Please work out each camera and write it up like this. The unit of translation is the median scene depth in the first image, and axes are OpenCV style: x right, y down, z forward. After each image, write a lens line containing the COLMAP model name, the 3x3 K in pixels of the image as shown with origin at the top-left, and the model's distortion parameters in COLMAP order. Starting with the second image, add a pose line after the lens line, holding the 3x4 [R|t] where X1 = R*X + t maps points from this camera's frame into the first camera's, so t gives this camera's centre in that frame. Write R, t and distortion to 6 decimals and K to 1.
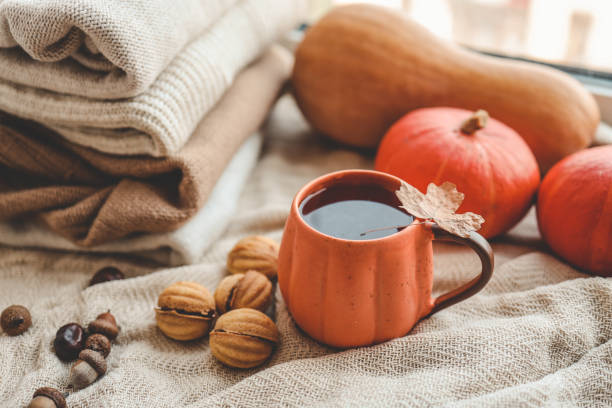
lens RADIAL K [[632.5, 0, 306.8], [0, 632.5, 197.7], [0, 0, 1]] dist [-0.038581, 0.000000]
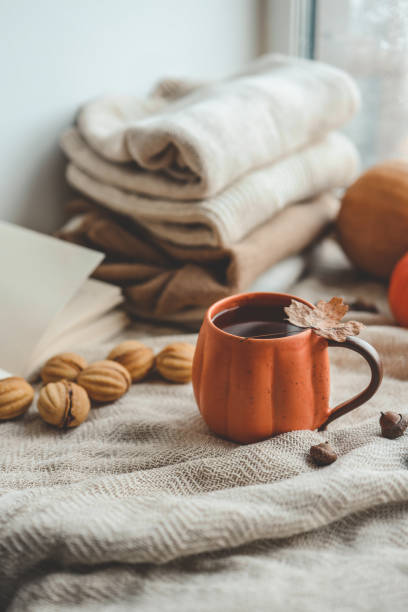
lens RADIAL K [[632.5, 0, 197.3], [0, 632.5, 292.1], [0, 0, 1]] dist [-0.038581, 0.000000]
pose [[0.948918, 0.113261, -0.294493, 0.128417], [-0.162889, 0.975206, -0.149802, 0.230020], [0.270225, 0.190119, 0.943840, -0.237841]]
